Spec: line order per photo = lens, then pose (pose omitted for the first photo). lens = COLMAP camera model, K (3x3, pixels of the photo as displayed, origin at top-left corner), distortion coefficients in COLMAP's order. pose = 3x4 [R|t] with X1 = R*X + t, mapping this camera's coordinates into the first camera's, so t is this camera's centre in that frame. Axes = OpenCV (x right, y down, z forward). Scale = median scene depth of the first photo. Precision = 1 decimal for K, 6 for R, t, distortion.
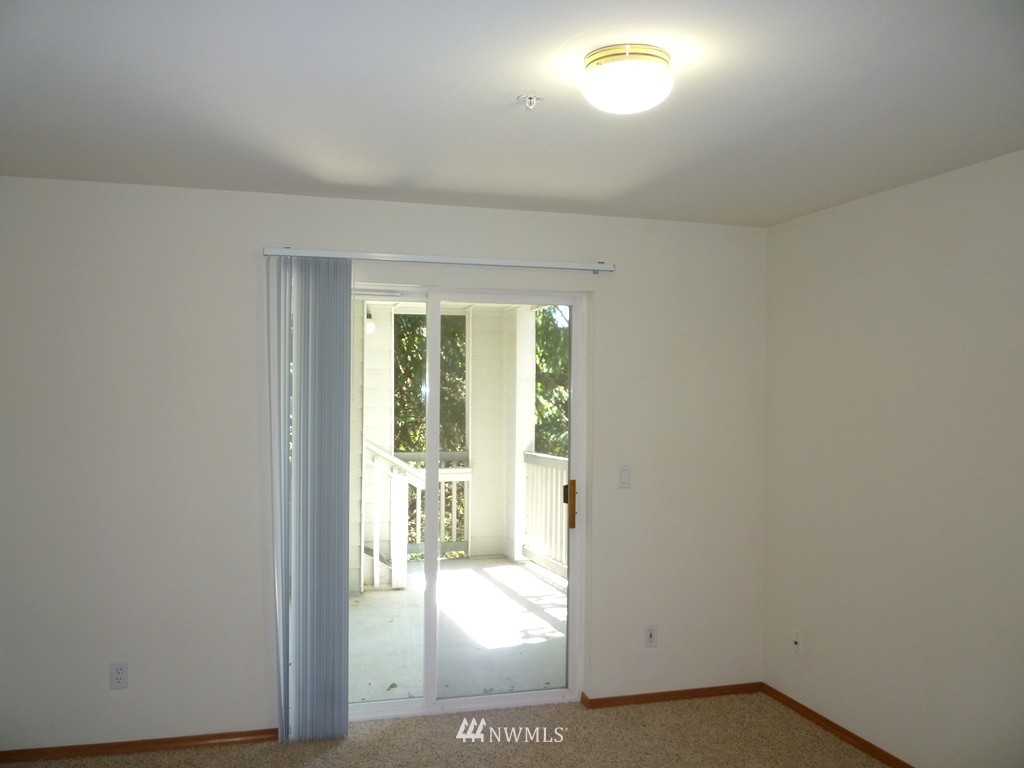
lens RADIAL K [[893.4, 0, 509.4], [0, 893.4, 384.8], [0, 0, 1]] dist [-0.050915, 0.029239]
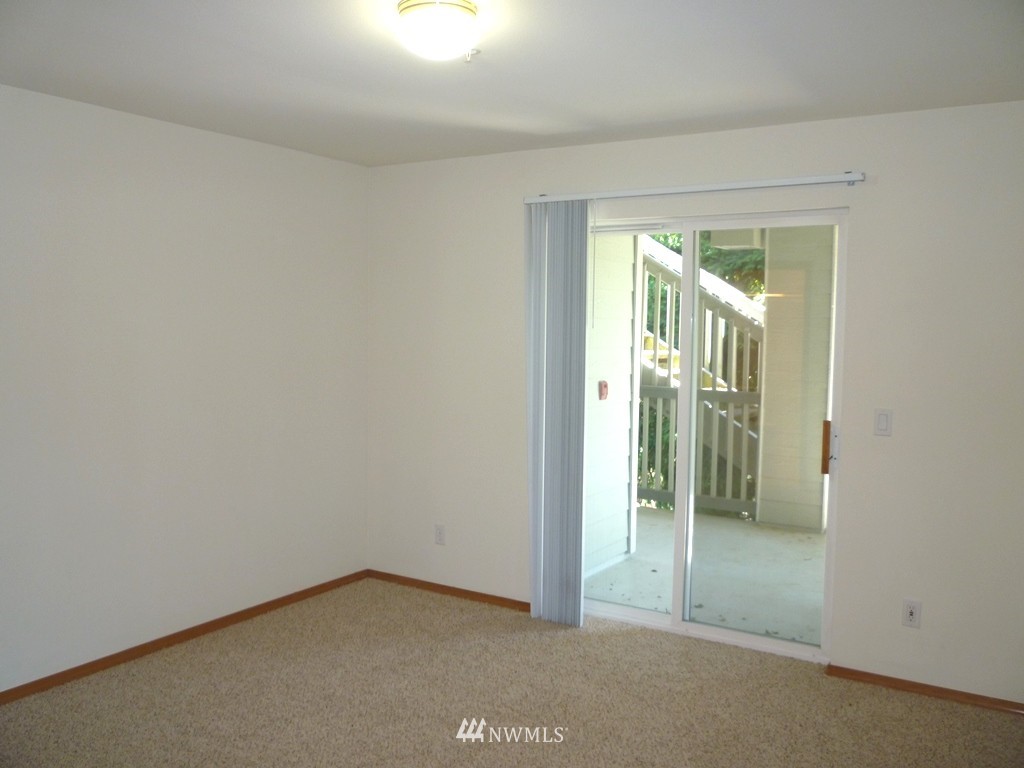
lens RADIAL K [[893.4, 0, 509.5], [0, 893.4, 386.9], [0, 0, 1]] dist [-0.050915, 0.029239]
pose [[0.652769, 0.056338, -0.755459, 0.553743], [0.001343, 0.997143, 0.075521, 0.004821], [0.757556, -0.050312, 0.650828, 0.187867]]
